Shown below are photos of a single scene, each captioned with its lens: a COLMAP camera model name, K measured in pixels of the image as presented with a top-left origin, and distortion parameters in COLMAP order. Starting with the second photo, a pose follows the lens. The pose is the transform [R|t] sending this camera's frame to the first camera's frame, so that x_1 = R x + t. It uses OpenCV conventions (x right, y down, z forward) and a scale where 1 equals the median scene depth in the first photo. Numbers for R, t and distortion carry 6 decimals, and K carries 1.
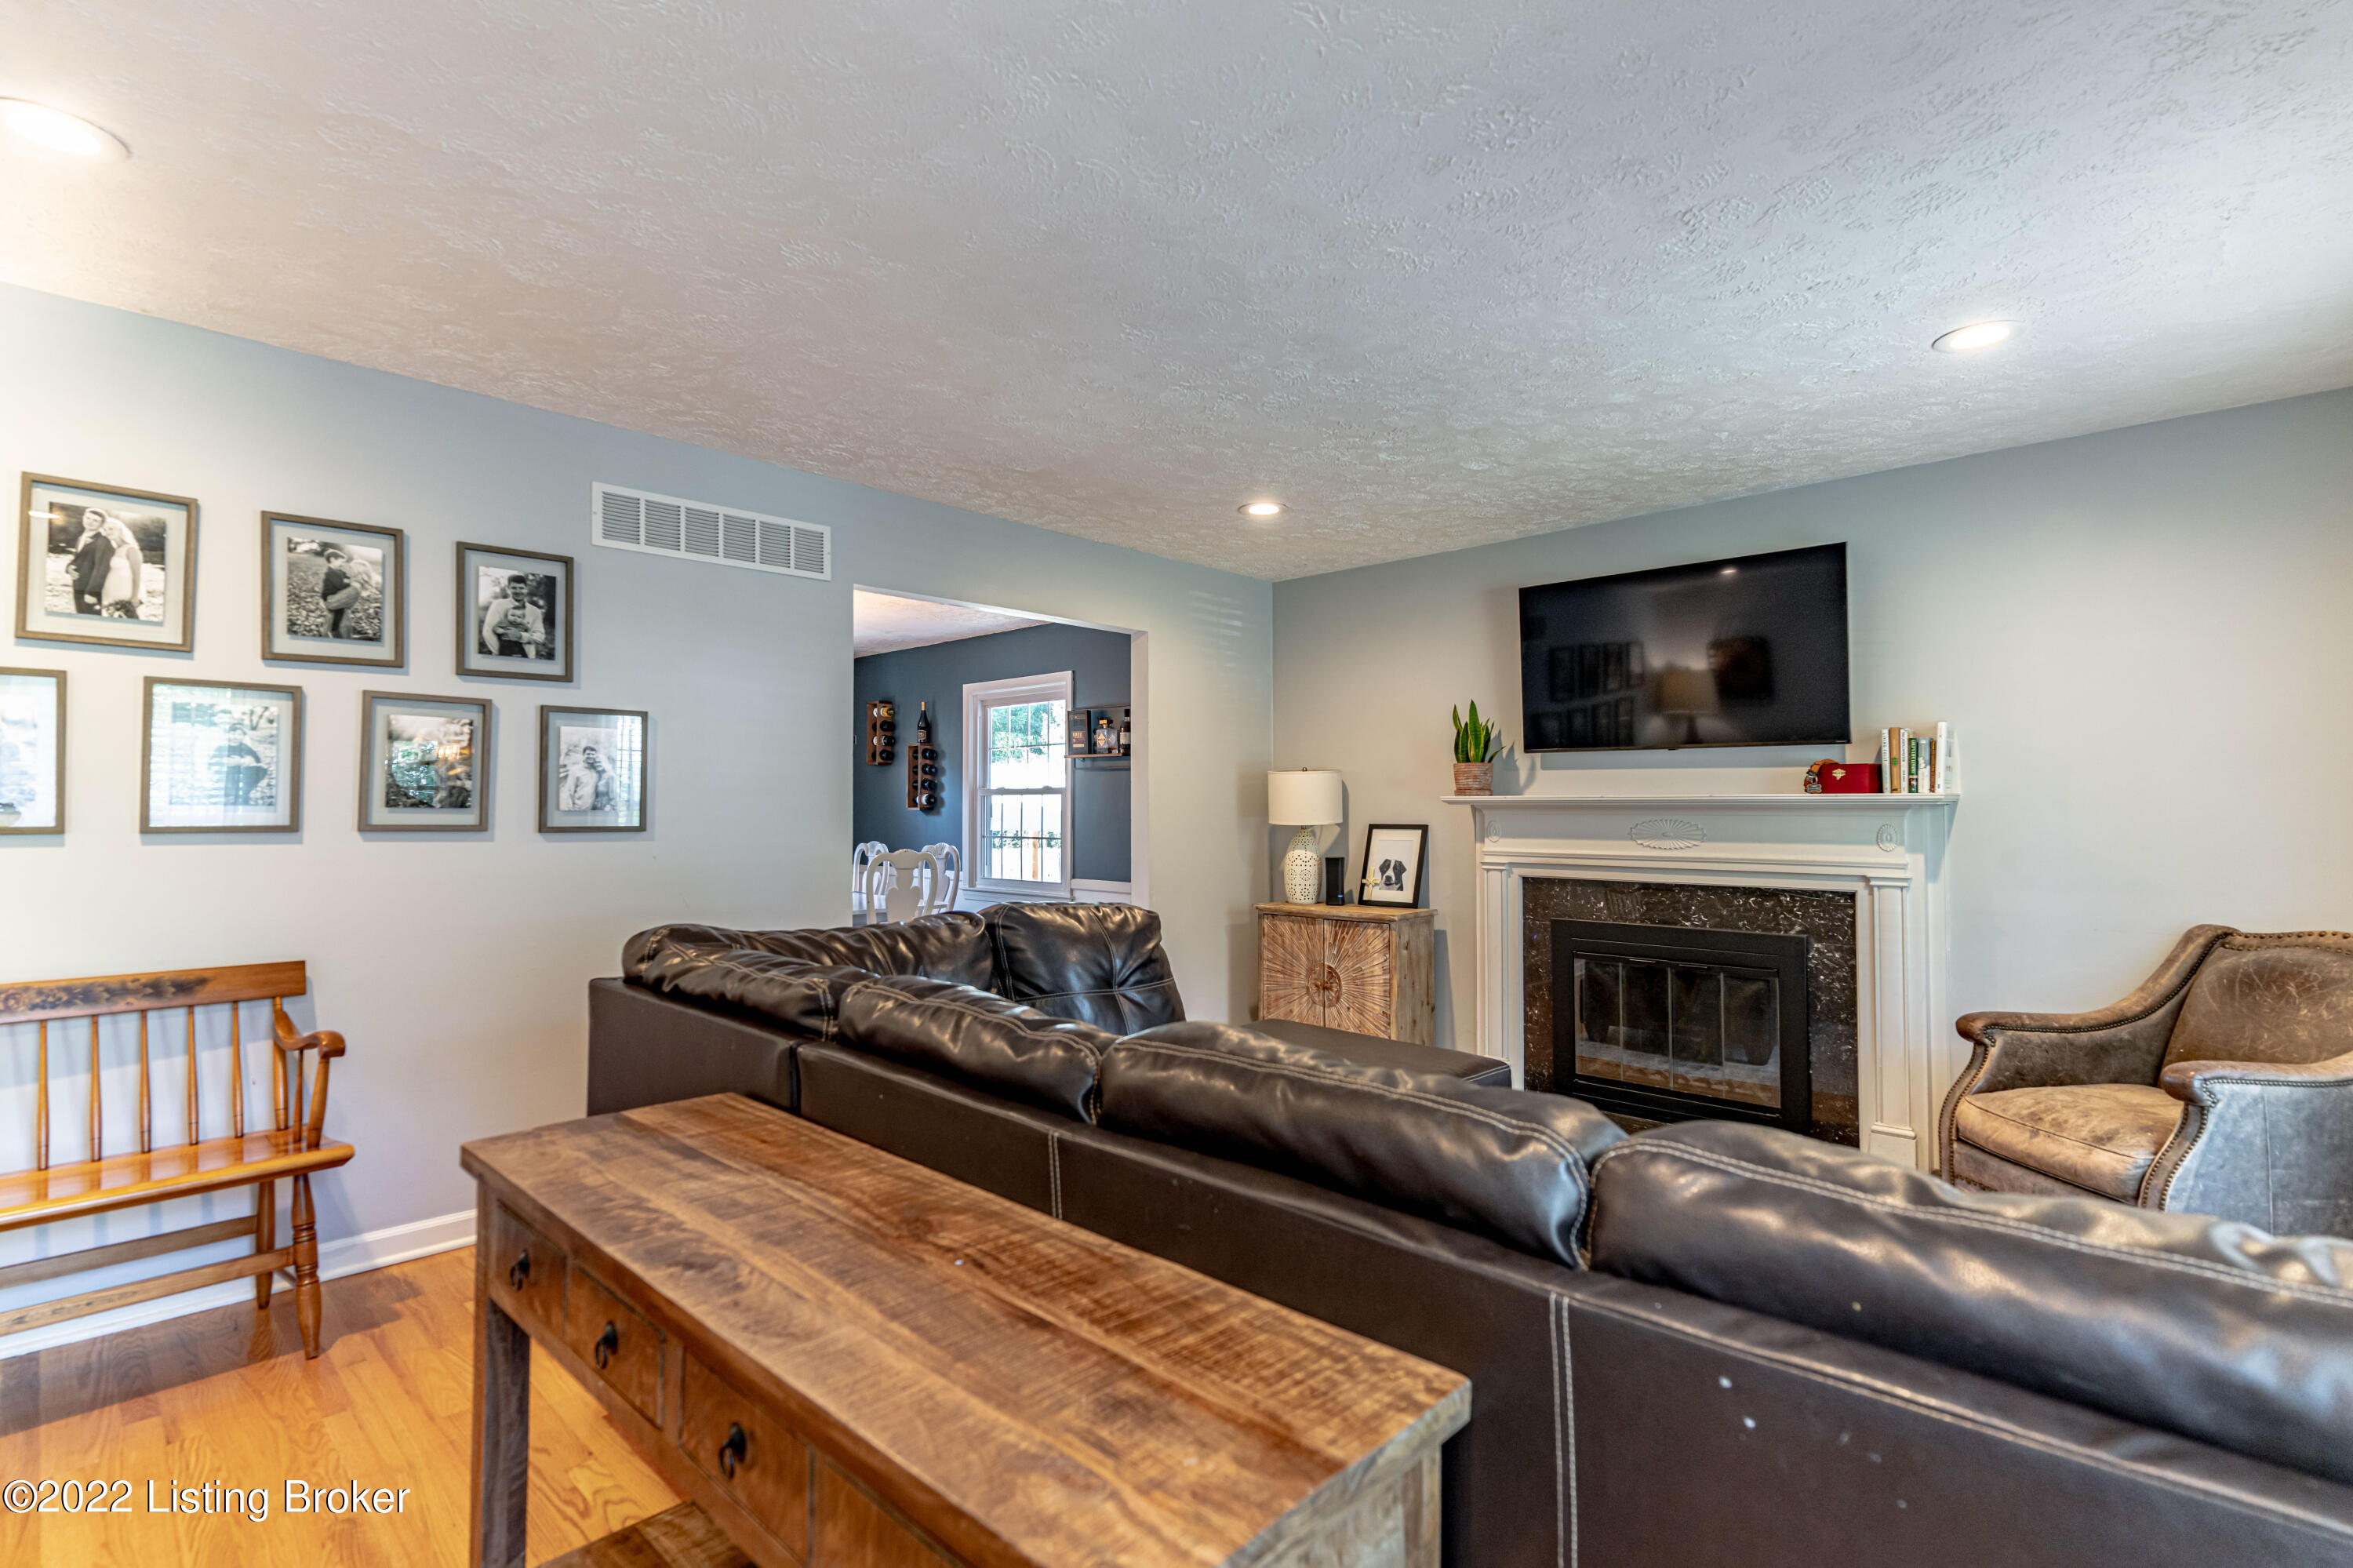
lens RADIAL K [[1116.6, 0, 1176.5], [0, 1116.6, 784.0], [0, 0, 1]] dist [-0.000287, 0.000798]
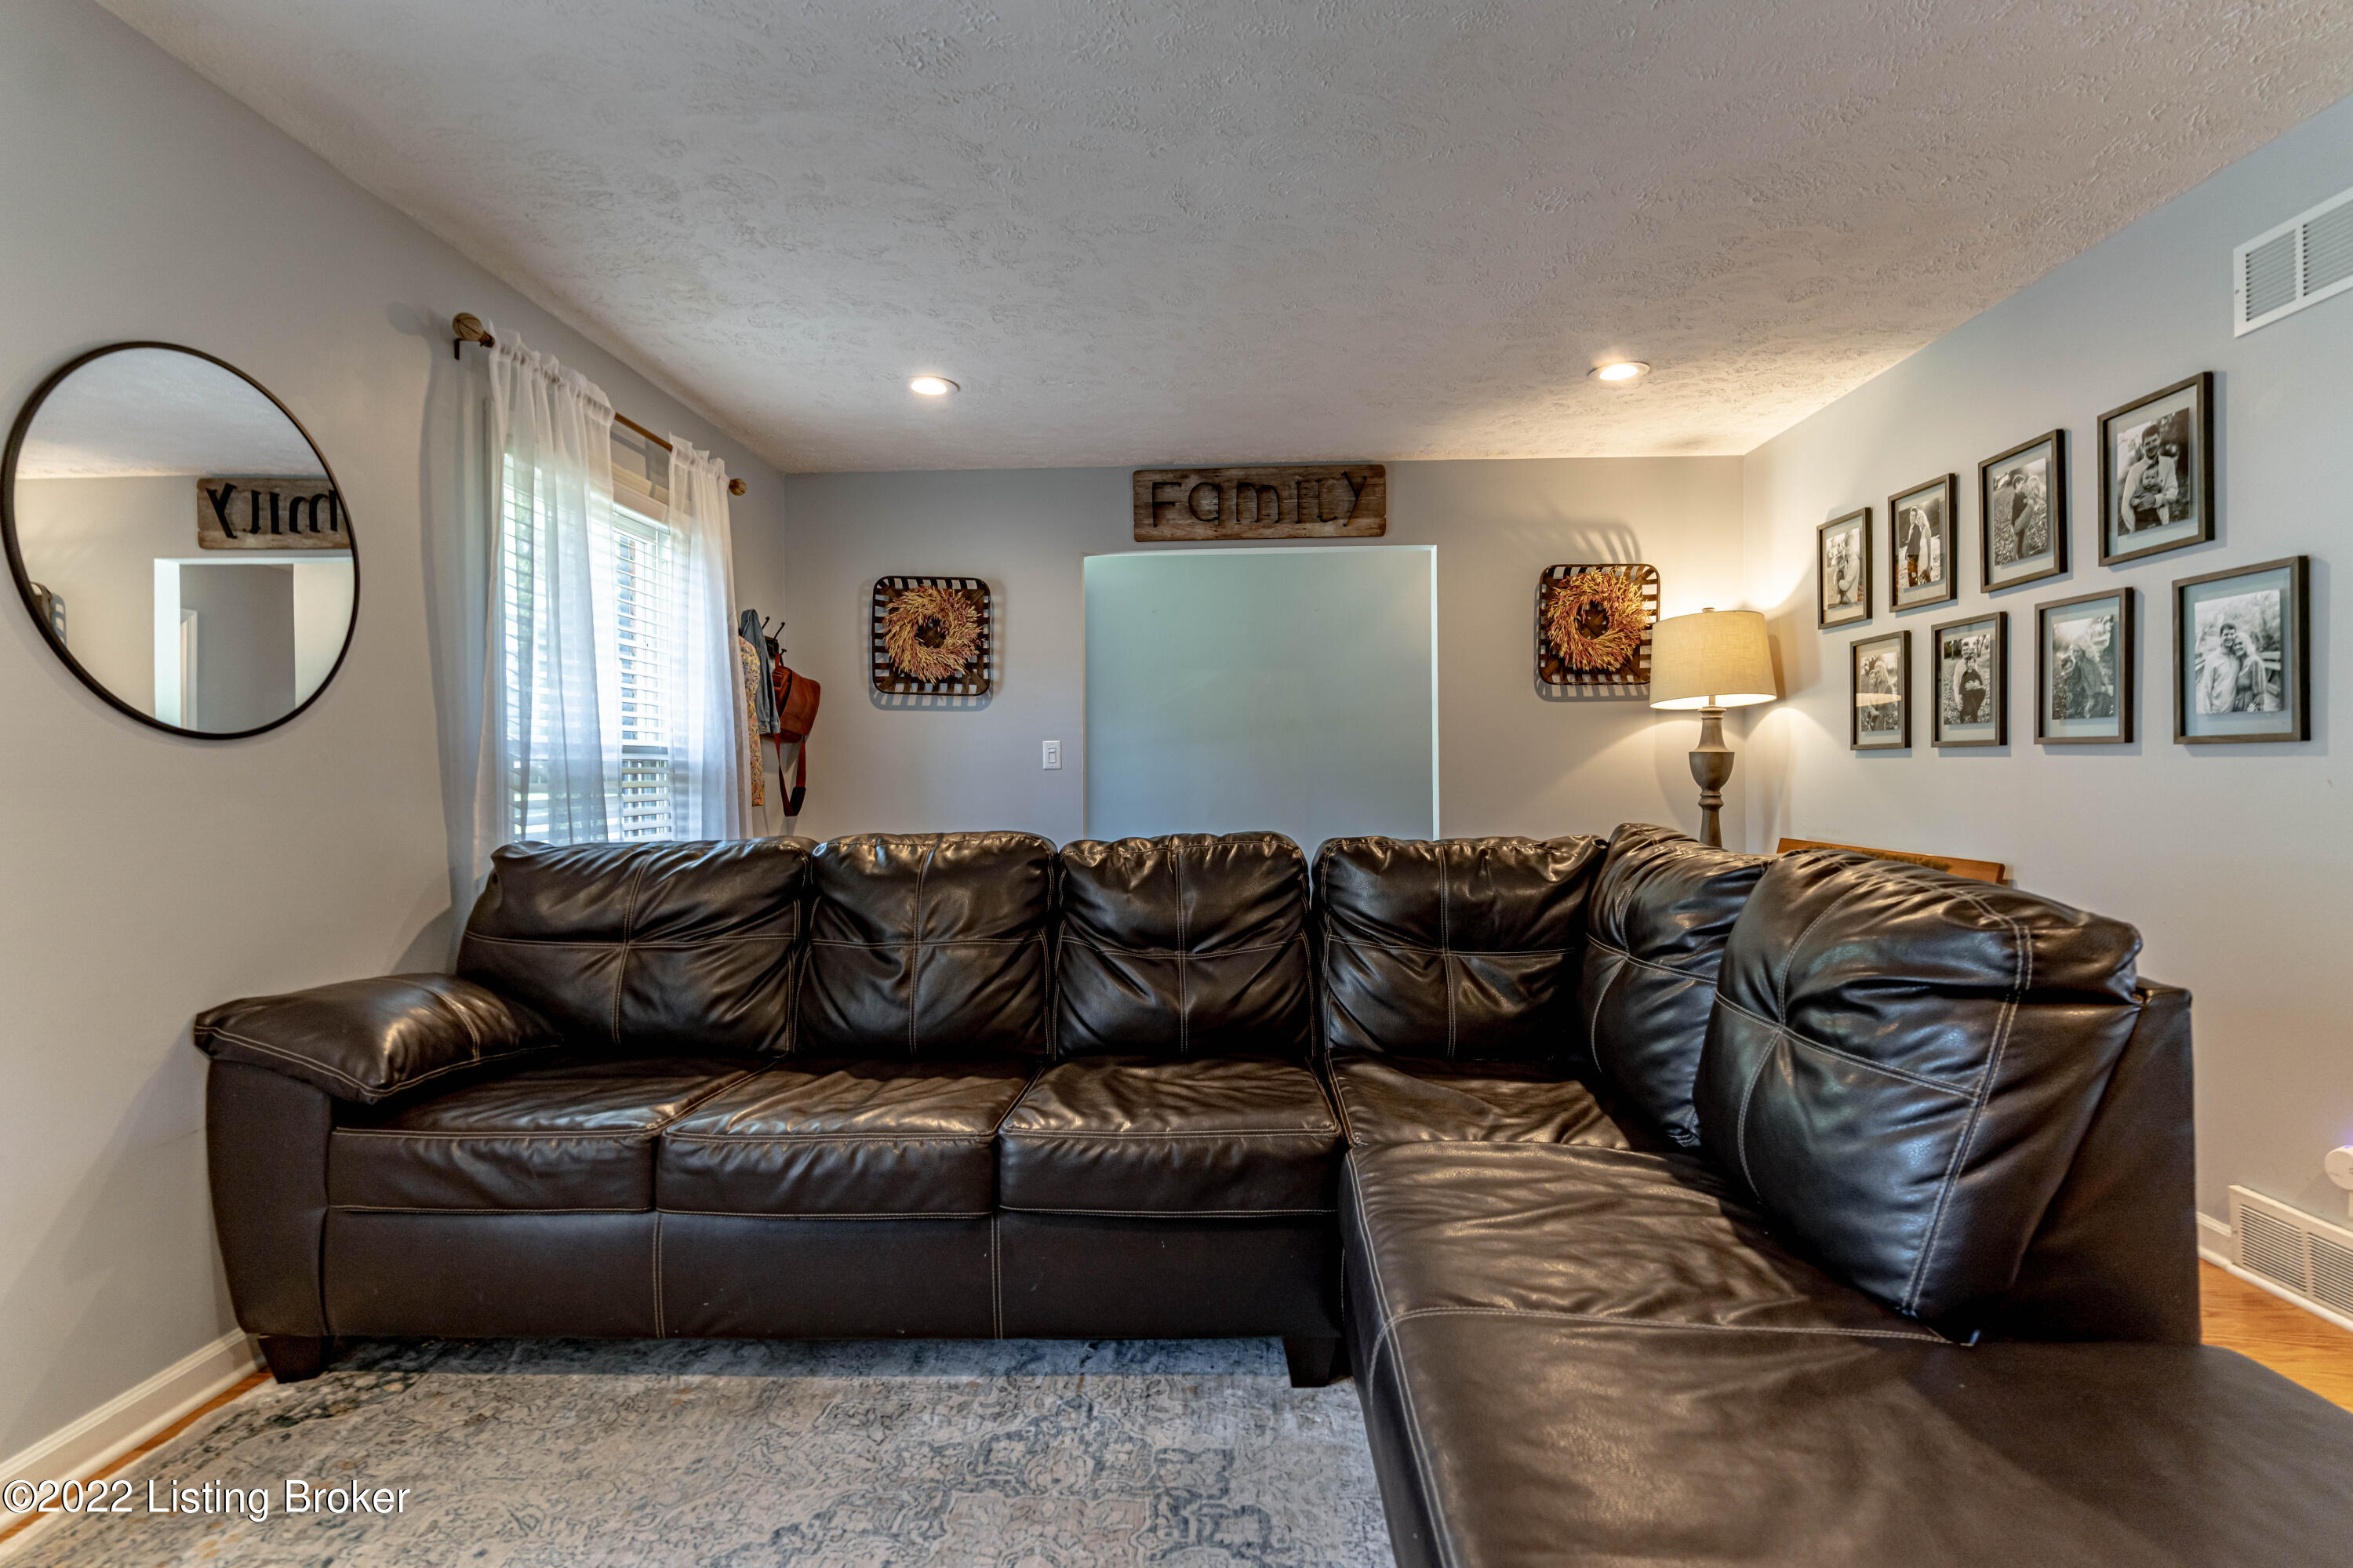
lens RADIAL K [[1116.6, 0, 1176.5], [0, 1116.6, 784.0], [0, 0, 1]] dist [-0.000287, 0.000798]
pose [[-0.744772, 0.013000, -0.667193, 0.493048], [0.023604, 0.999698, -0.006869, 0.062778], [0.666902, -0.020864, -0.744853, 1.162234]]
